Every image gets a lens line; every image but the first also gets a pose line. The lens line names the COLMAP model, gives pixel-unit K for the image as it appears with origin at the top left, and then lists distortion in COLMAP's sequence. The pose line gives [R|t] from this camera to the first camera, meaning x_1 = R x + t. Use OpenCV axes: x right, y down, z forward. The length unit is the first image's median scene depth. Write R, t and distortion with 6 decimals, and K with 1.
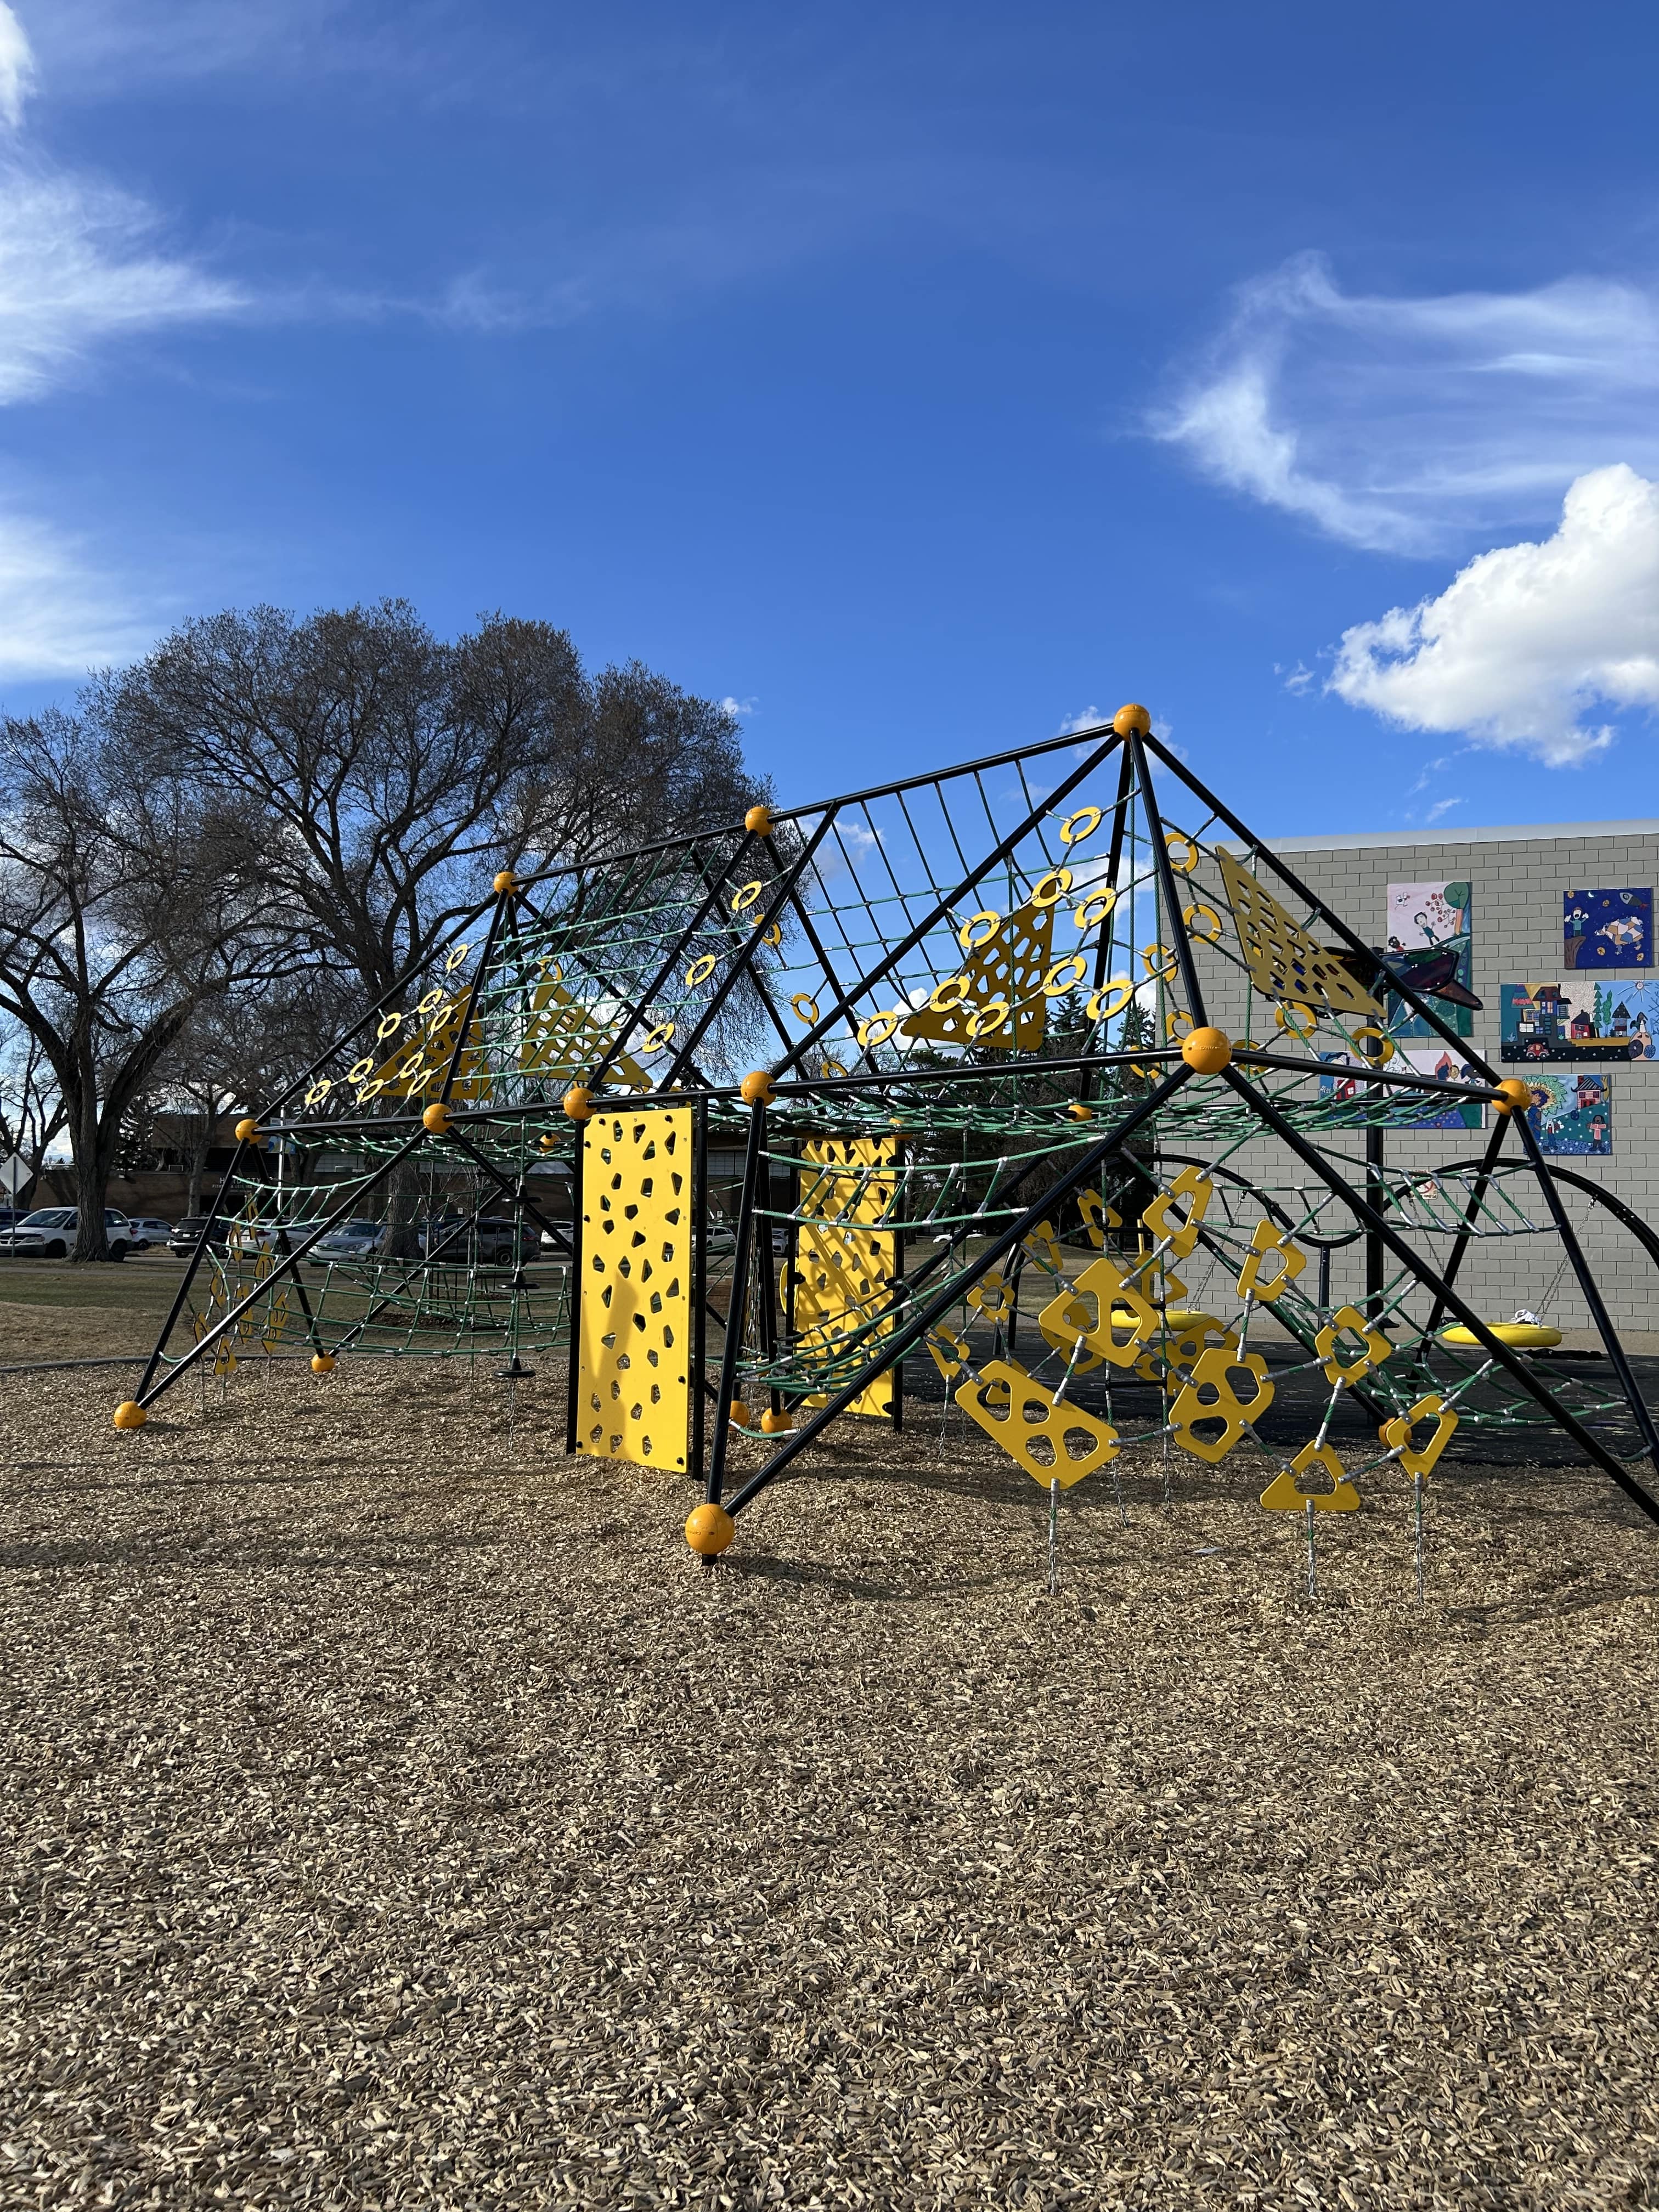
lens RADIAL K [[1651.3, 0, 840.7], [0, 1651.3, 1137.3], [0, 0, 1]] dist [0.046775, -0.043076]
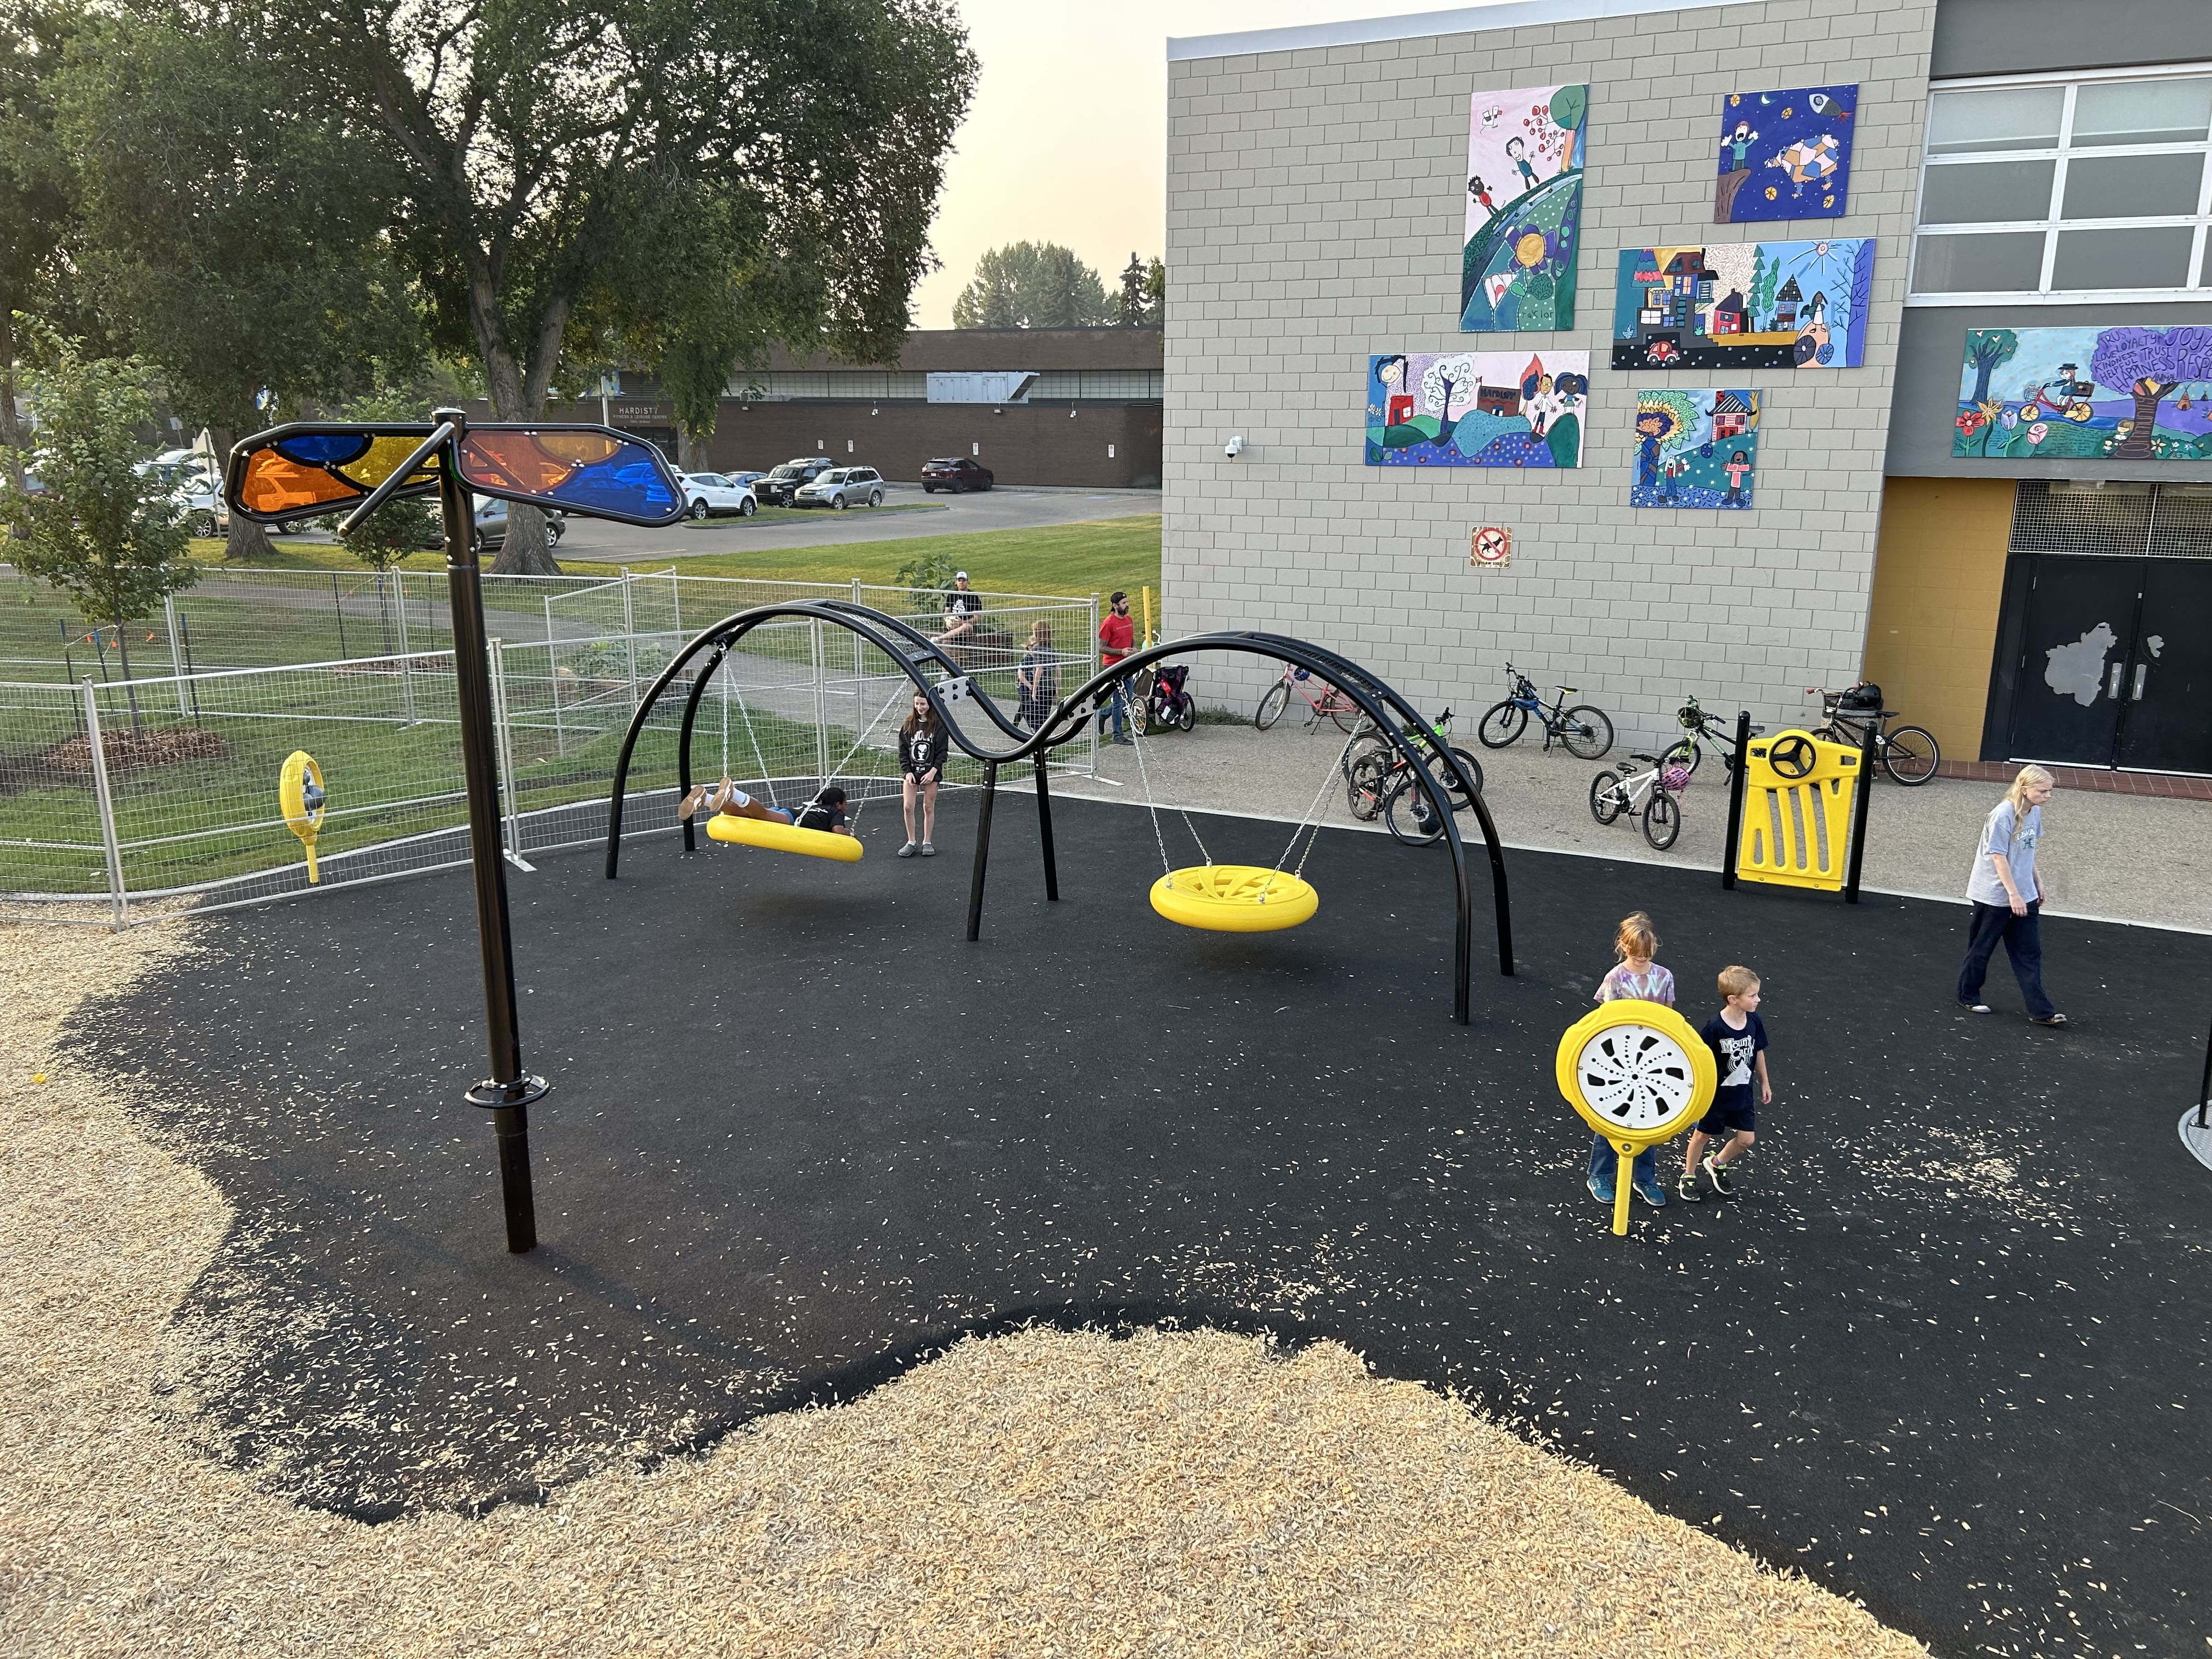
lens RADIAL K [[1651.3, 0, 1104.2], [0, 1651.3, 828.4], [0, 0, 1]] dist [0.046775, -0.043076]
pose [[0.984188, 0.029557, -0.174645, 0.812274], [0.023560, 0.955376, 0.294453, -0.183832], [0.175555, -0.293911, 0.939573, 0.664143]]
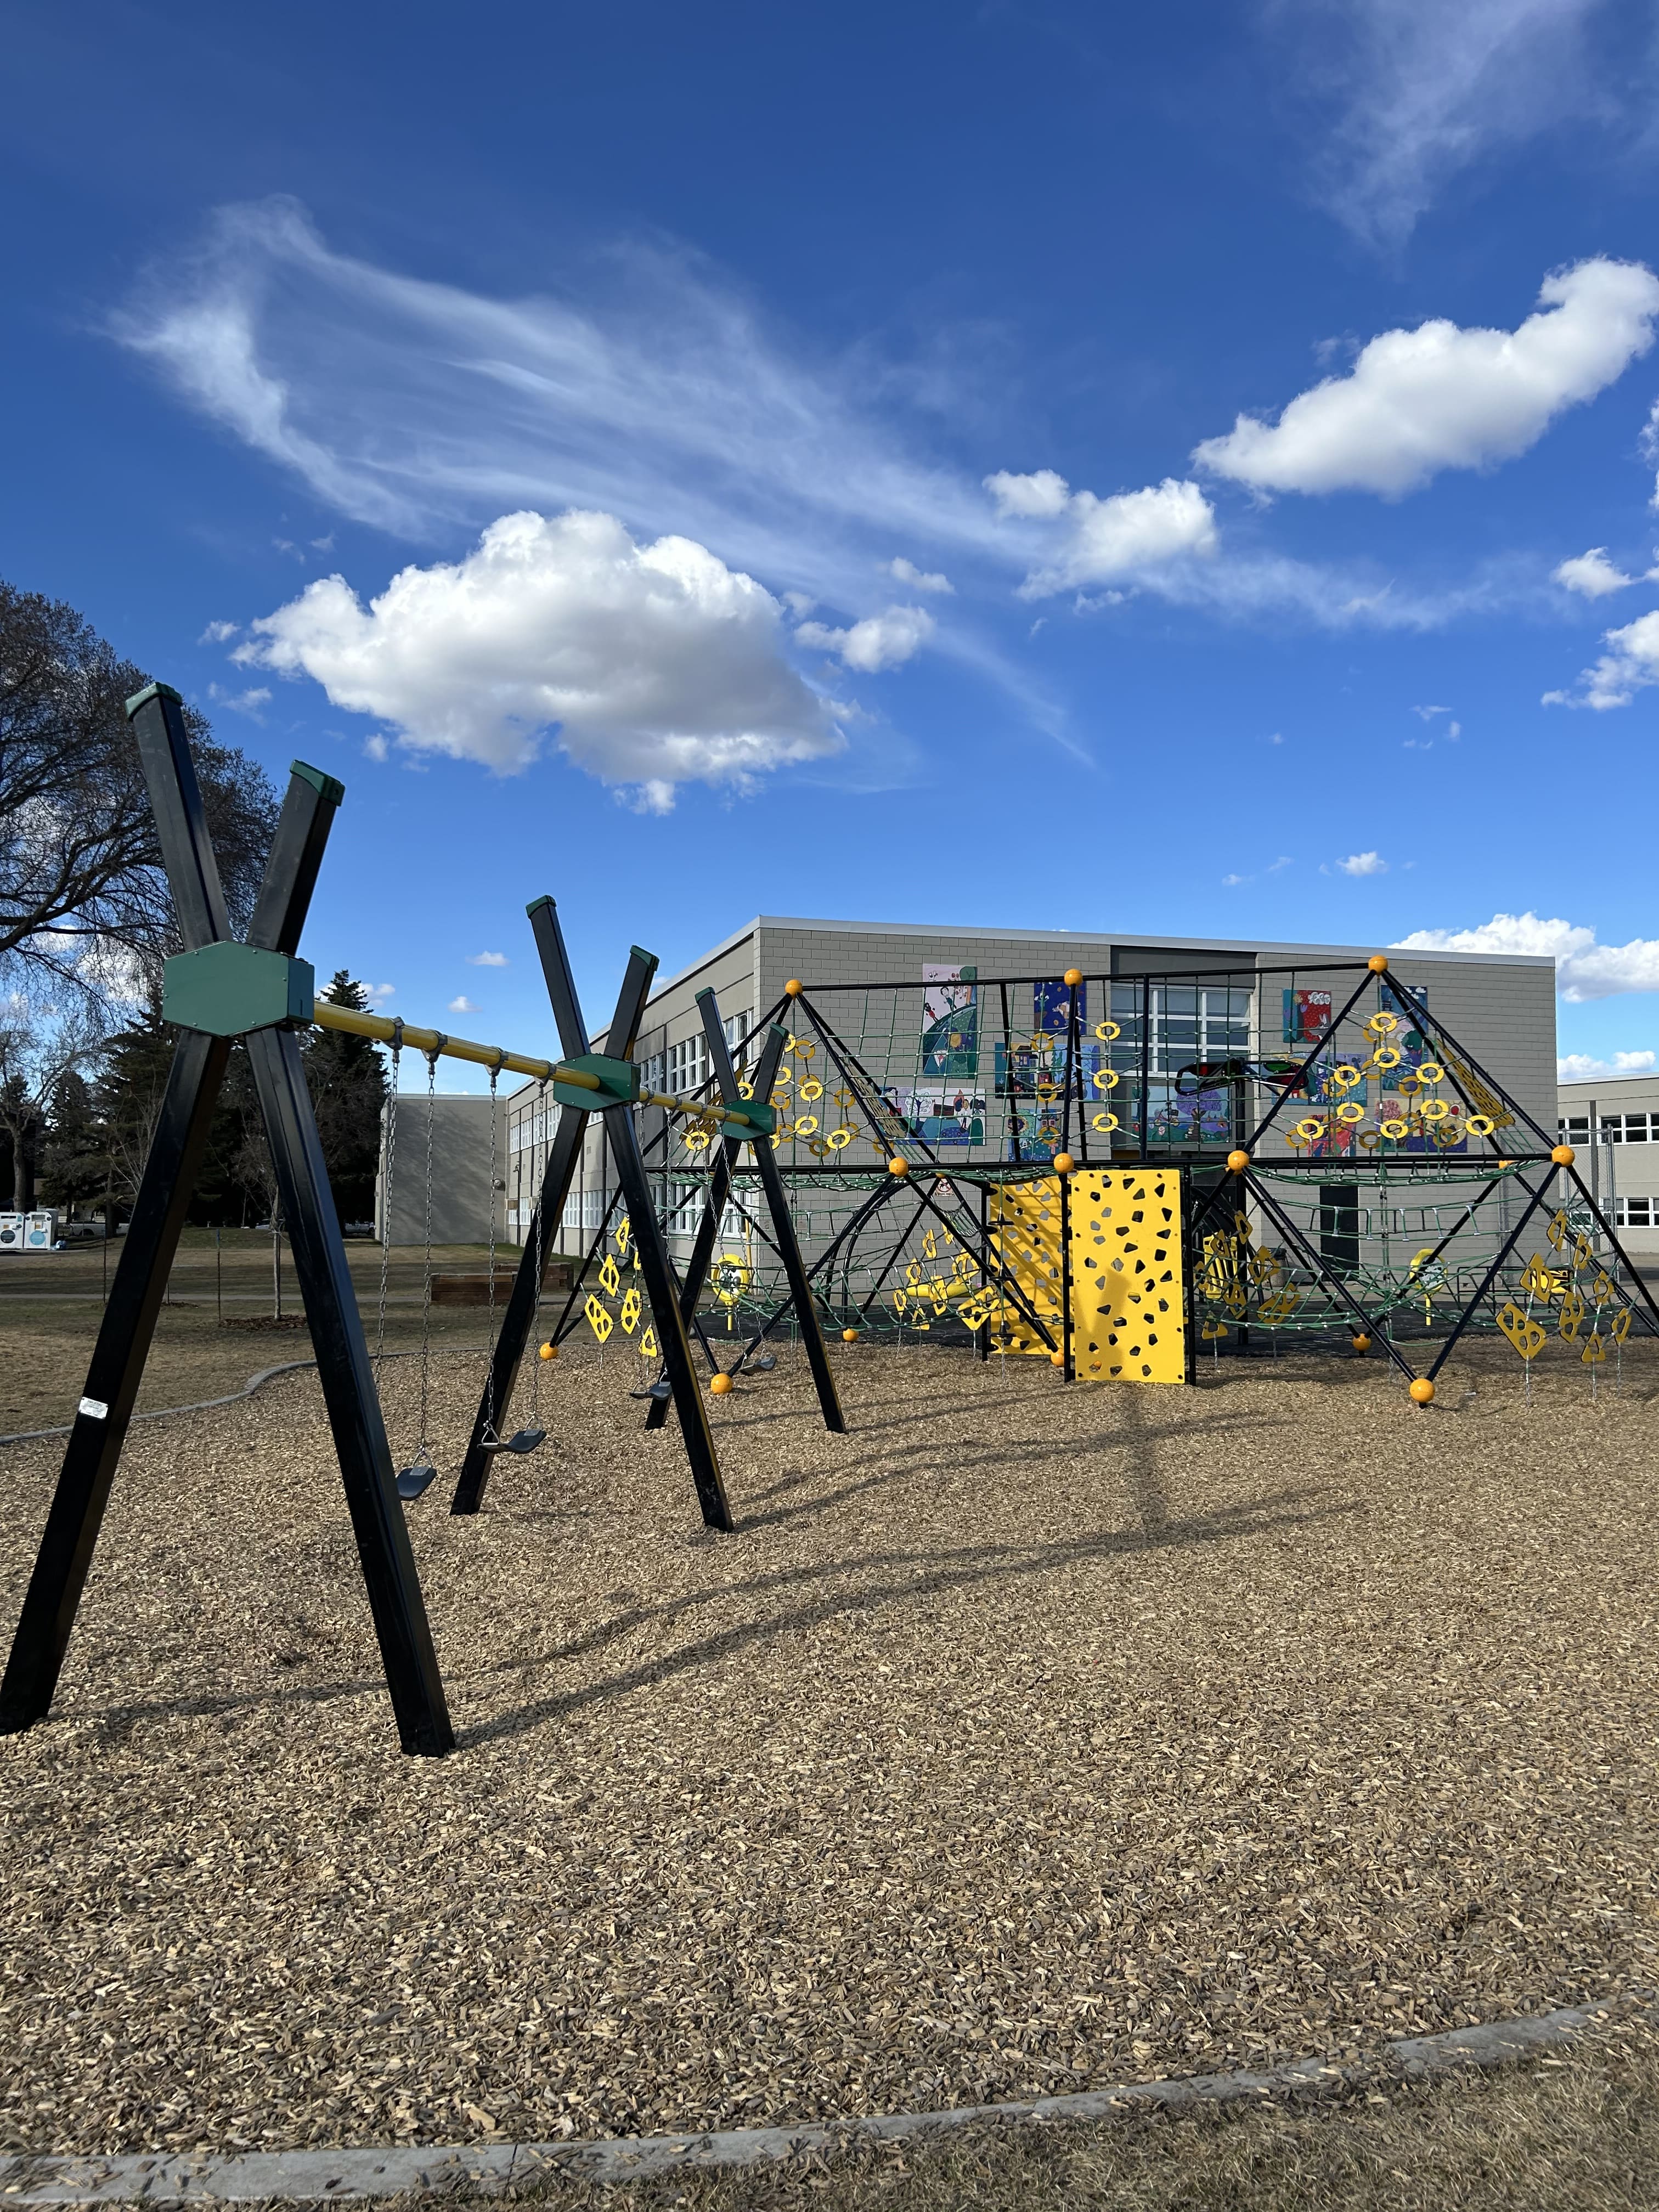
lens RADIAL K [[1675.3, 0, 843.6], [0, 1675.3, 1151.4], [0, 0, 1]] dist [0.025360, 0.005227]
pose [[0.829194, 0.005895, 0.558930, -1.244340], [-0.018142, 0.999701, 0.016370, -0.054413], [-0.558667, -0.023714, 0.829053, -0.216675]]
